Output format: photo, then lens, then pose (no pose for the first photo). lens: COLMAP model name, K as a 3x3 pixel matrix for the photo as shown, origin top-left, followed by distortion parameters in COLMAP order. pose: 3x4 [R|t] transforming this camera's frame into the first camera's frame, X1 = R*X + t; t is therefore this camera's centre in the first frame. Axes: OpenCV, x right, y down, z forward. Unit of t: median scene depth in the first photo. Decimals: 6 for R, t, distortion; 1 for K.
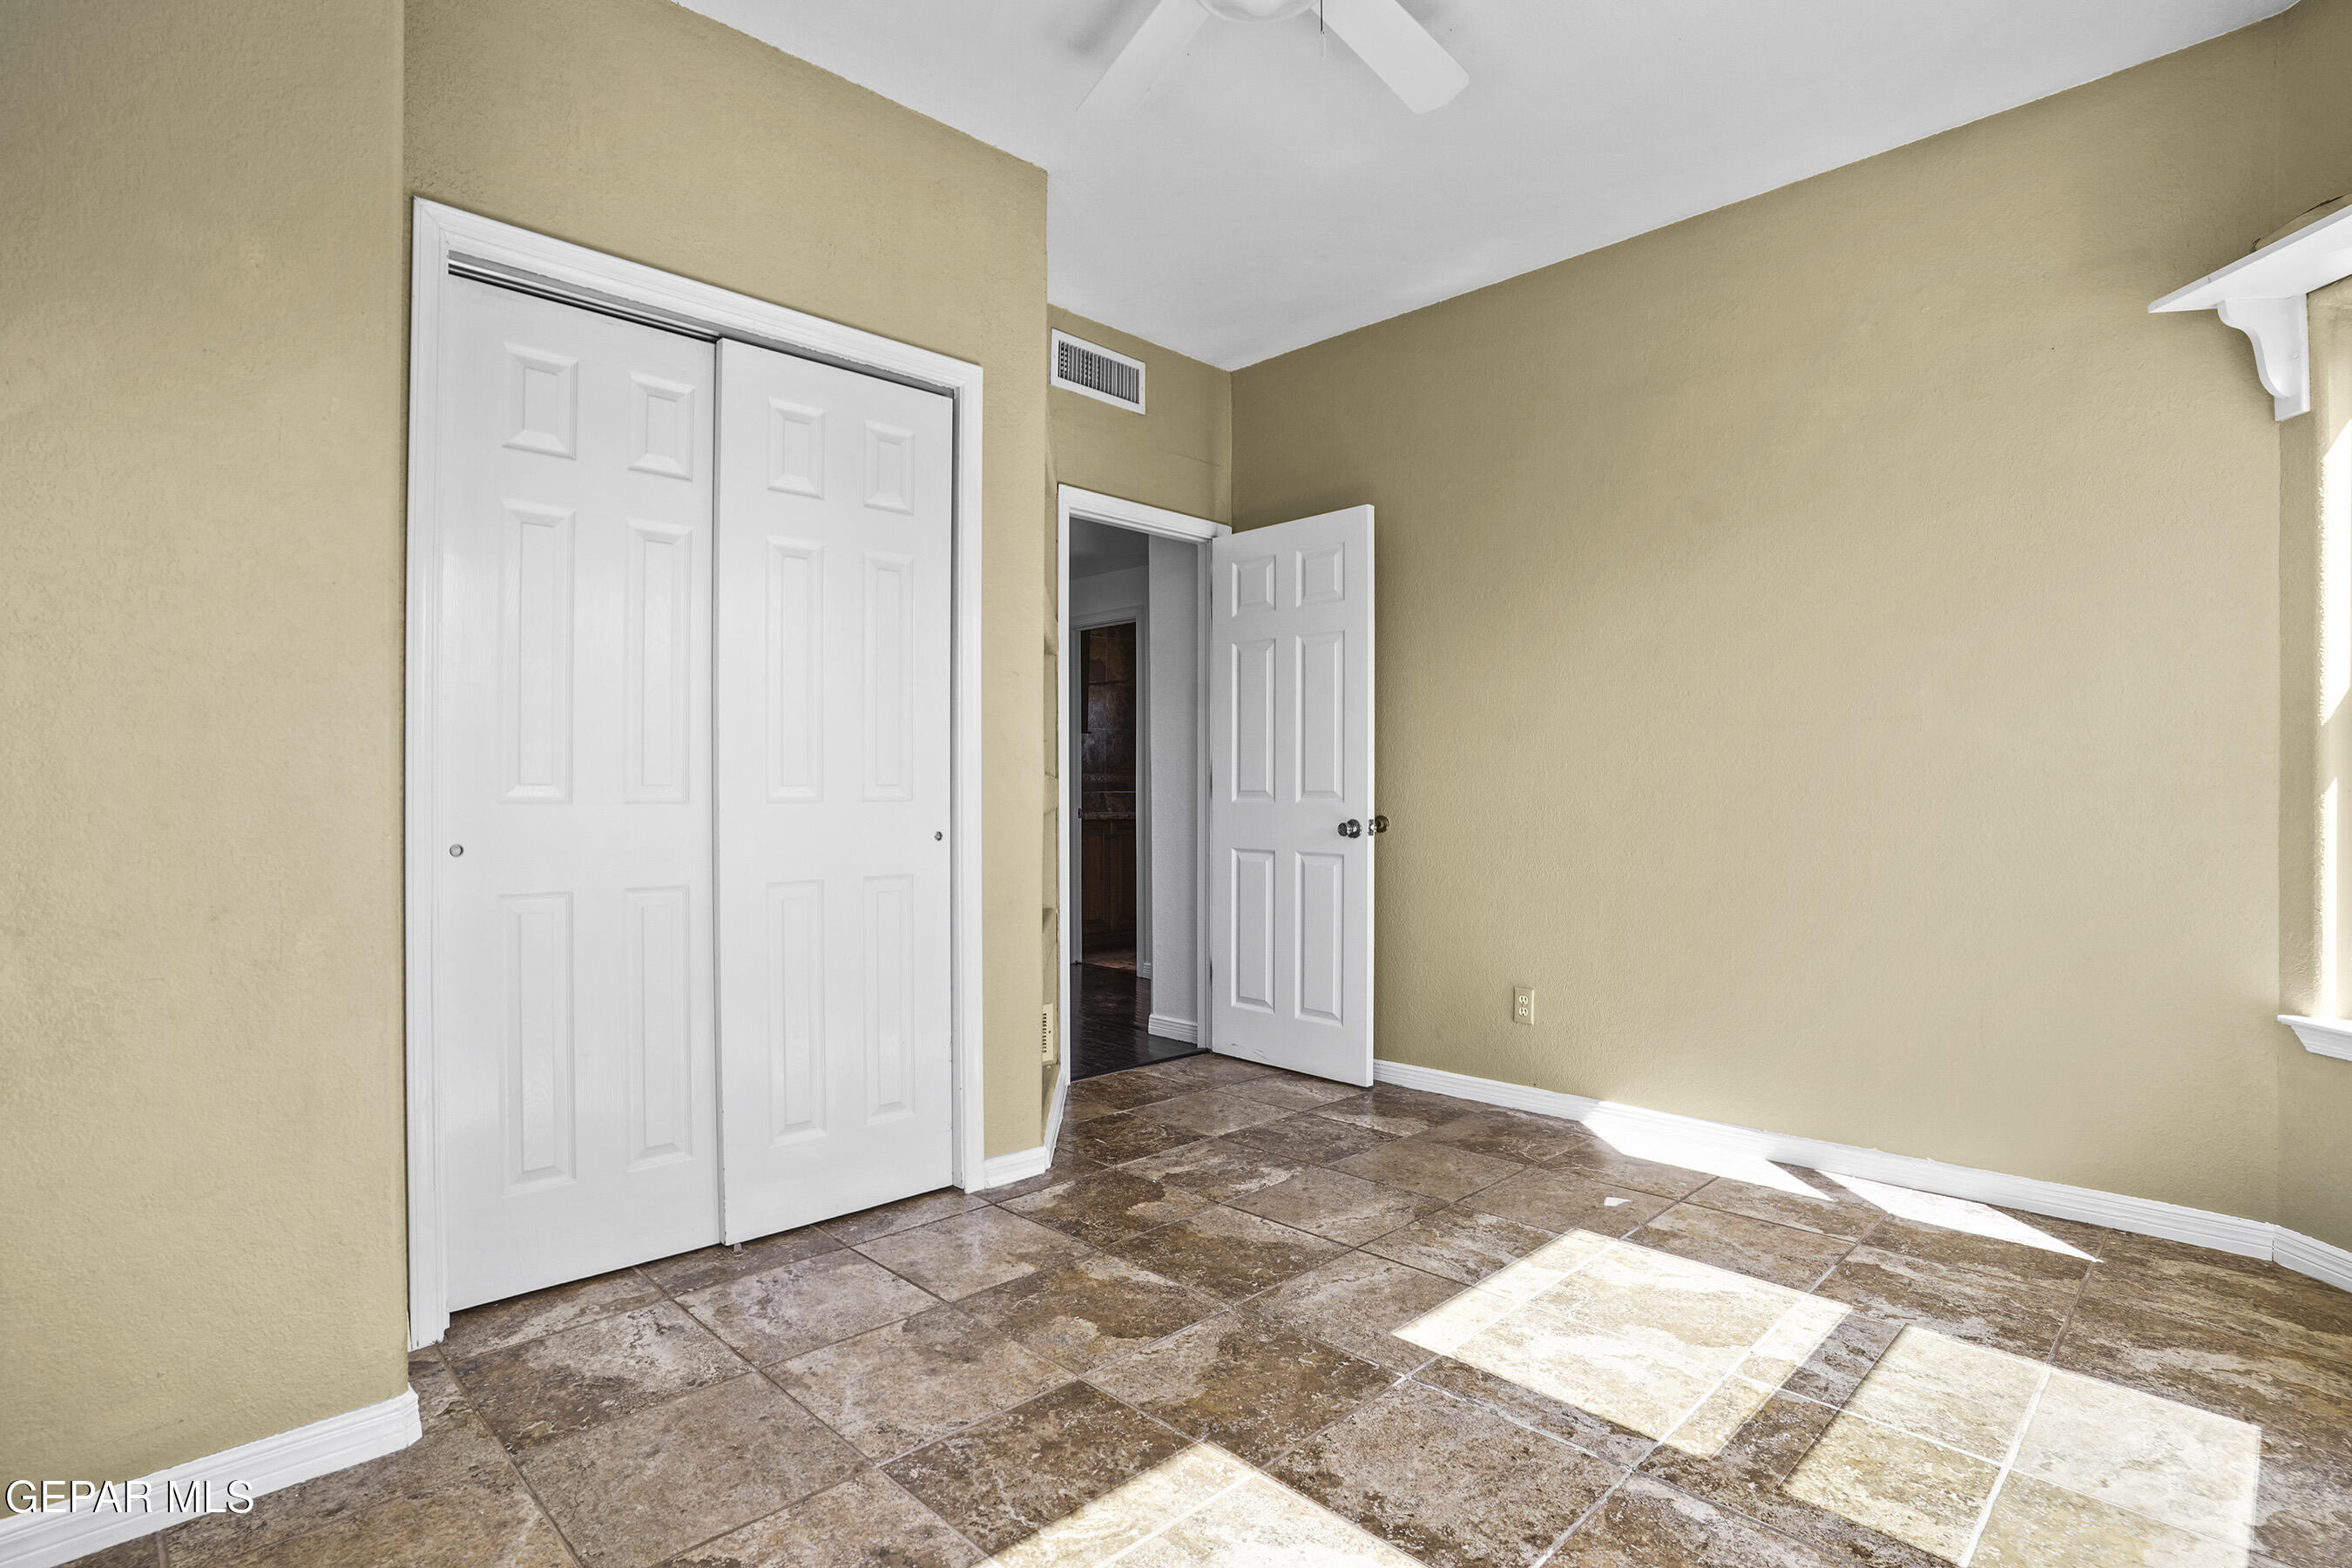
lens RADIAL K [[1143.8, 0, 1177.9], [0, 1143.8, 787.5], [0, 0, 1]] dist [0.002147, 0.001101]
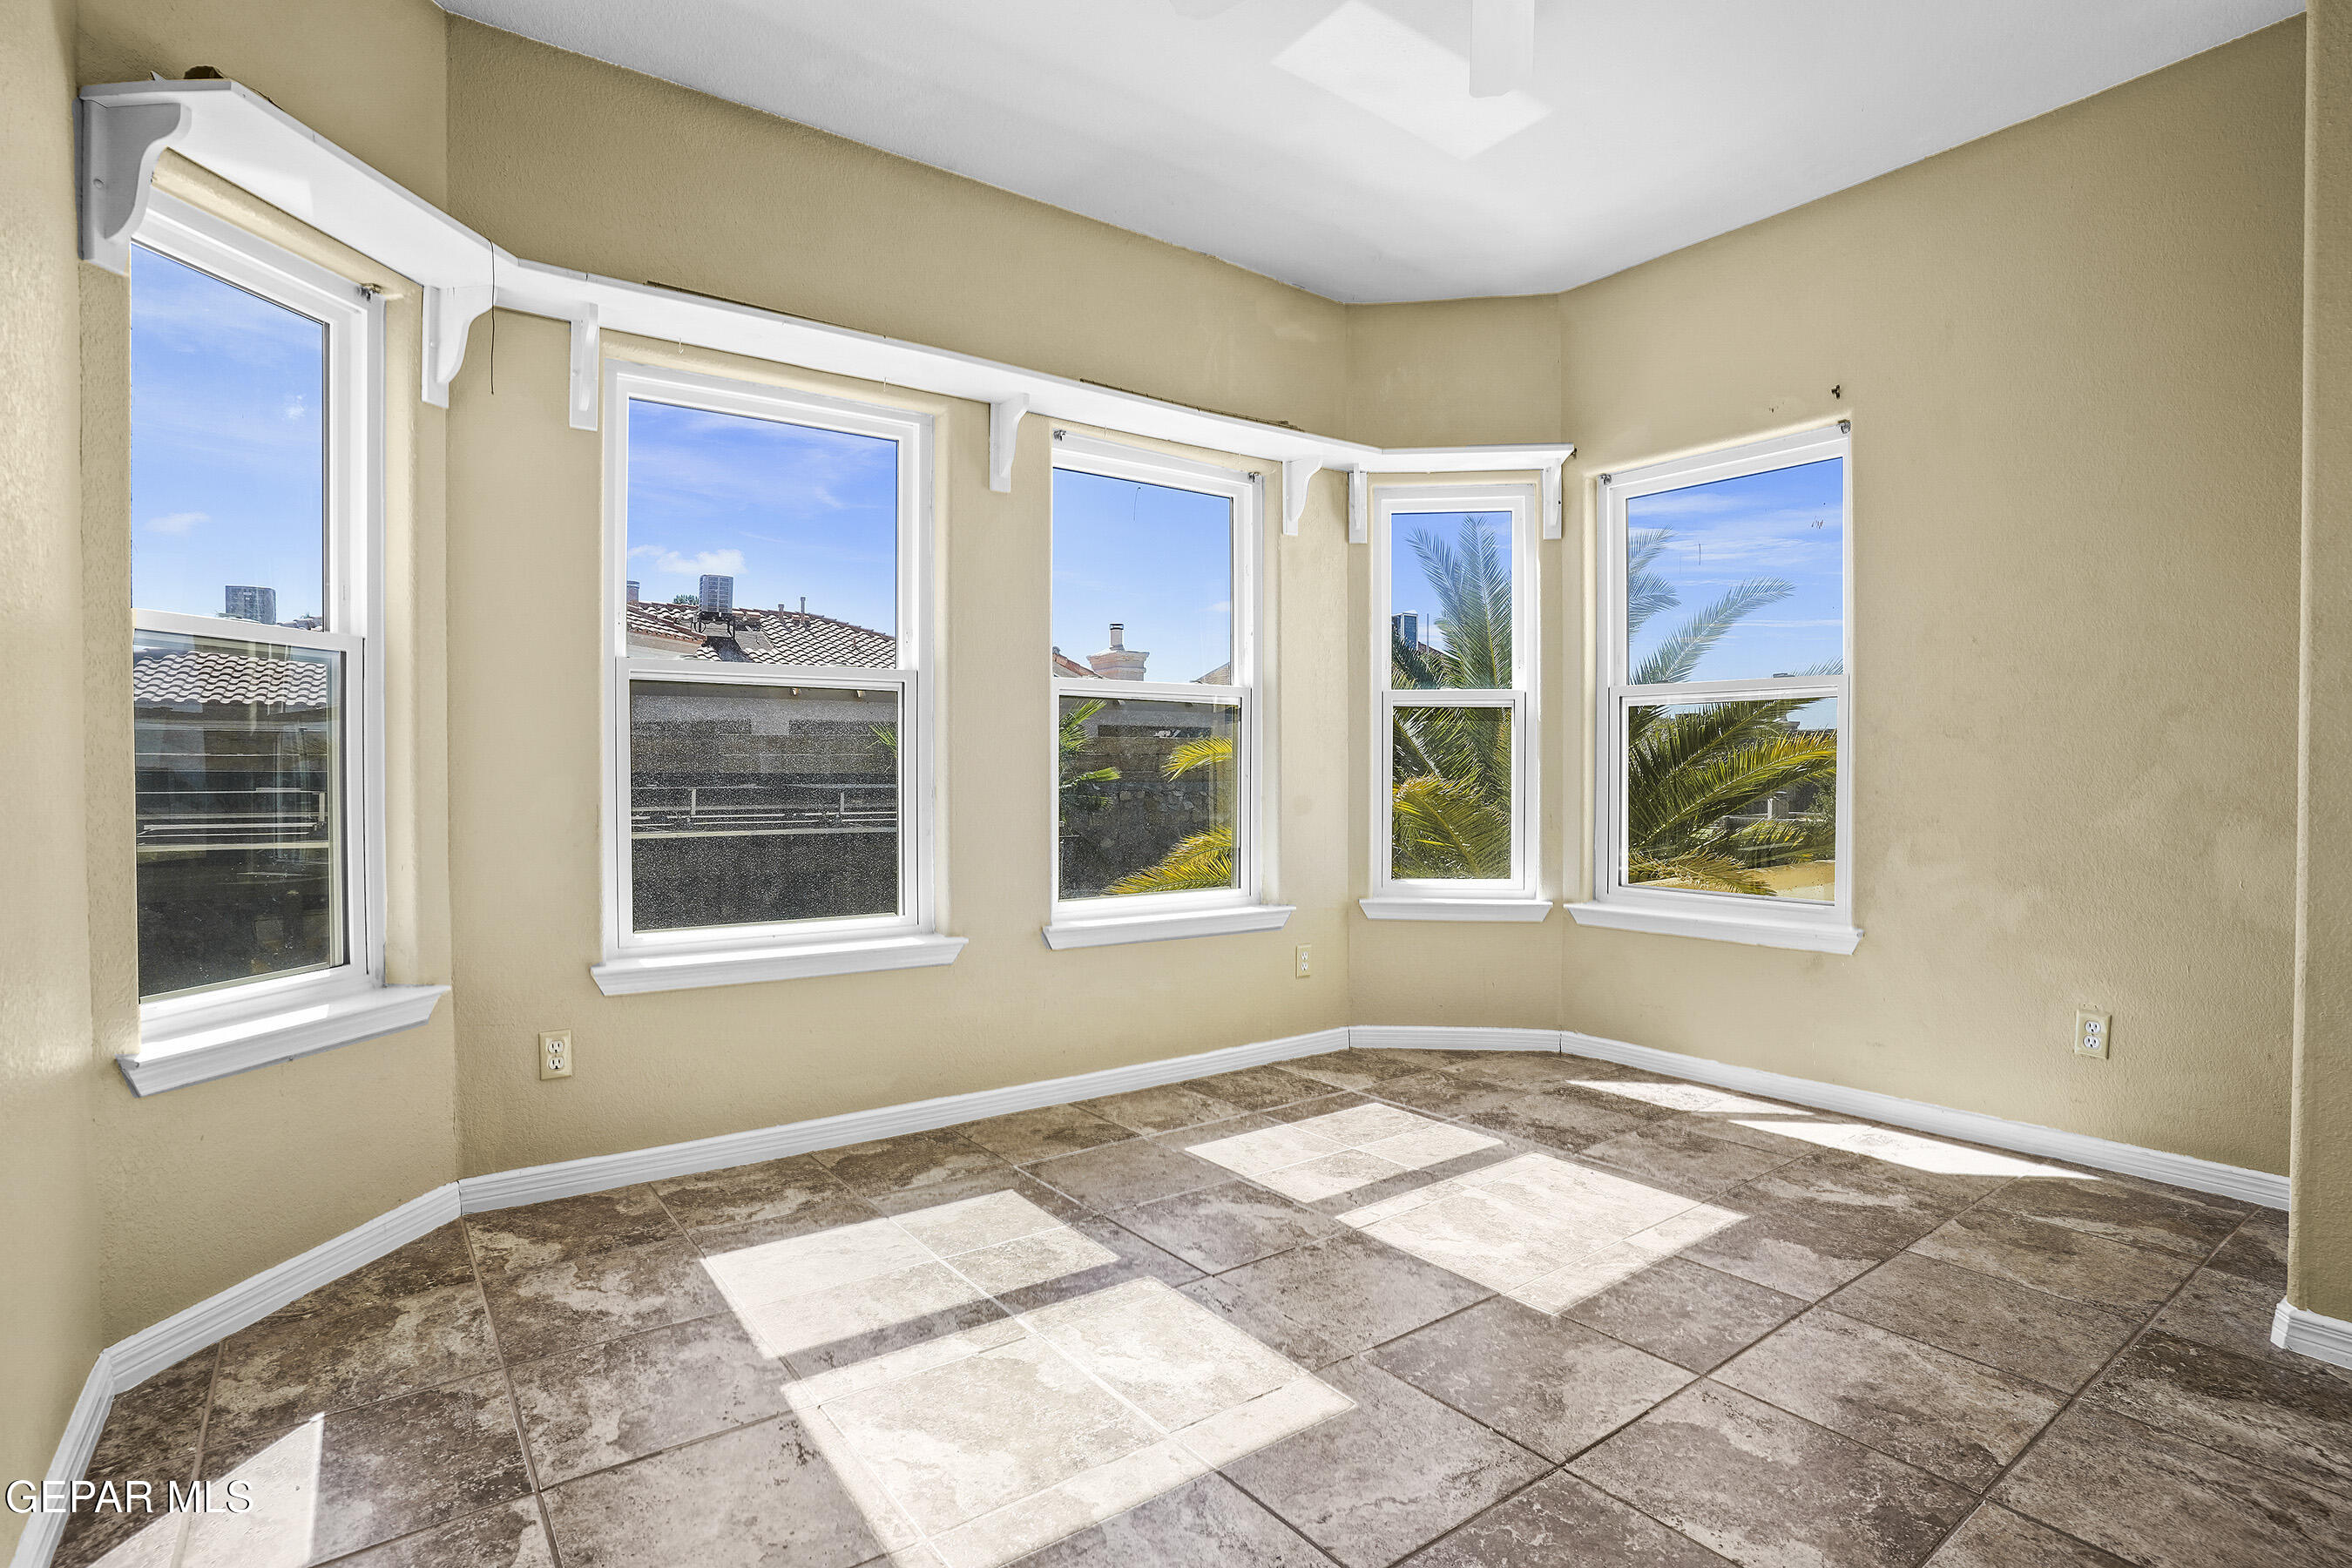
lens RADIAL K [[1143.8, 0, 1175.1], [0, 1143.8, 783.8], [0, 0, 1]] dist [0.002147, 0.001101]
pose [[-0.988939, -0.006355, 0.148184, 0.204659], [-0.005690, 0.999972, 0.004912, 0.014703], [-0.148211, 0.004014, -0.988948, 1.927564]]
